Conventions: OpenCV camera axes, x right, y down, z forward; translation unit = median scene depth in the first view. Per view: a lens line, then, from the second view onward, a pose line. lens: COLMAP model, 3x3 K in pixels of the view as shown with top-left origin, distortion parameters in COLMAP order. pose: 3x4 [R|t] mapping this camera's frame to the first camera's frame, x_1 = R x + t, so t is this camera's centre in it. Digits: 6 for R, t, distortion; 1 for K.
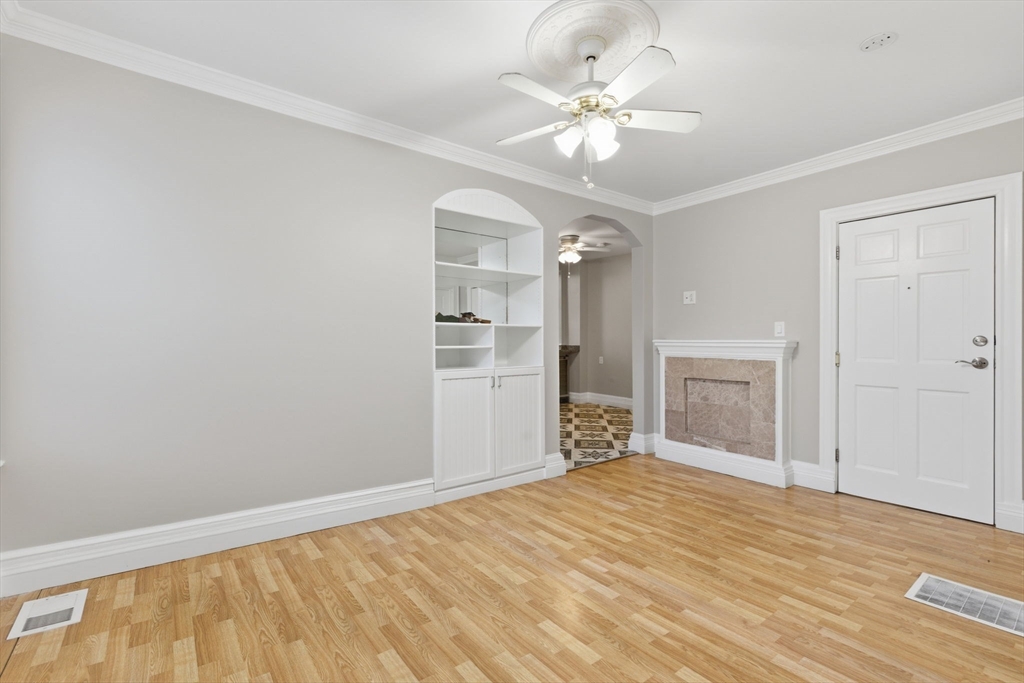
lens RADIAL K [[457.4, 0, 512.0], [0, 457.4, 341.5], [0, 0, 1]] dist [0.014626, 0.000029]
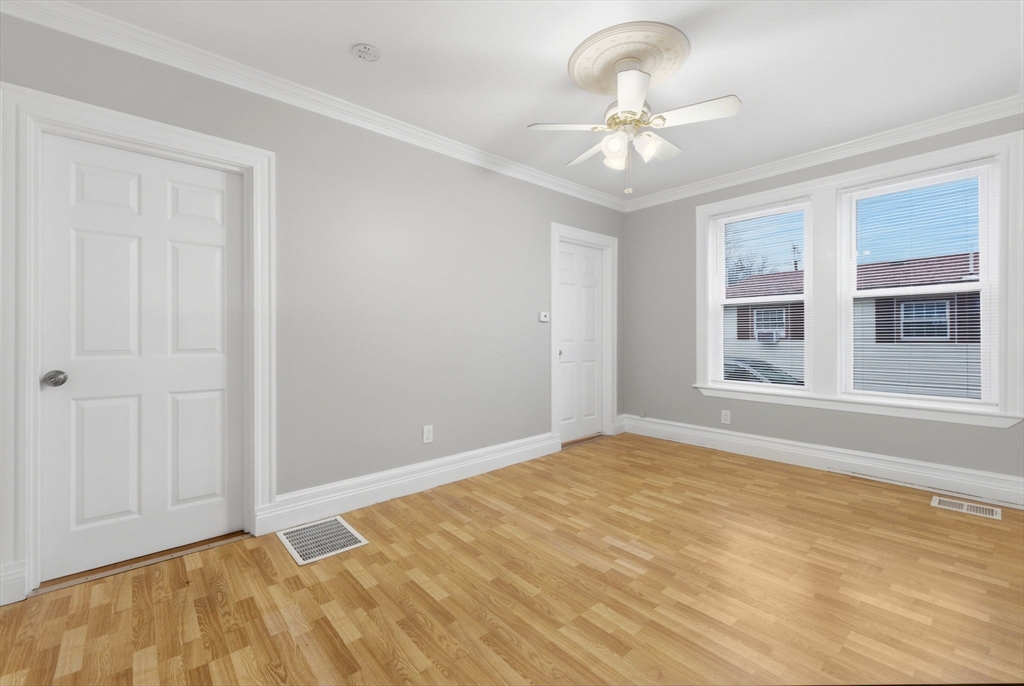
lens RADIAL K [[431.0, 0, 514.7], [0, 431.0, 340.0], [0, 0, 1]] dist [0.007047, -0.000253]
pose [[-0.997167, 0.000233, -0.075216, 0.426902], [-0.000396, 0.999965, 0.008345, 0.012924], [0.075216, 0.008351, -0.997132, 1.648072]]
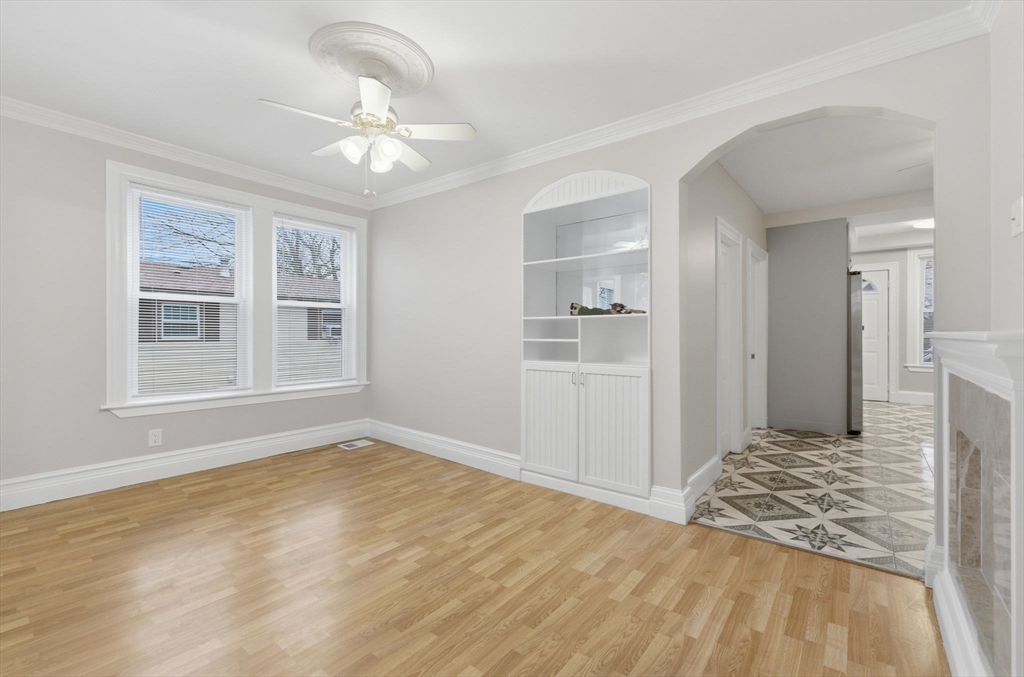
lens RADIAL K [[439.6, 0, 512.0], [0, 439.6, 338.5], [0, 0, 1]] dist [0.012899, 0.000140]
pose [[0.253699, 0.006525, -0.967261, 1.042028], [-0.003657, 0.999977, 0.005786, 0.004328], [0.967276, 0.002069, 0.253717, 0.856405]]
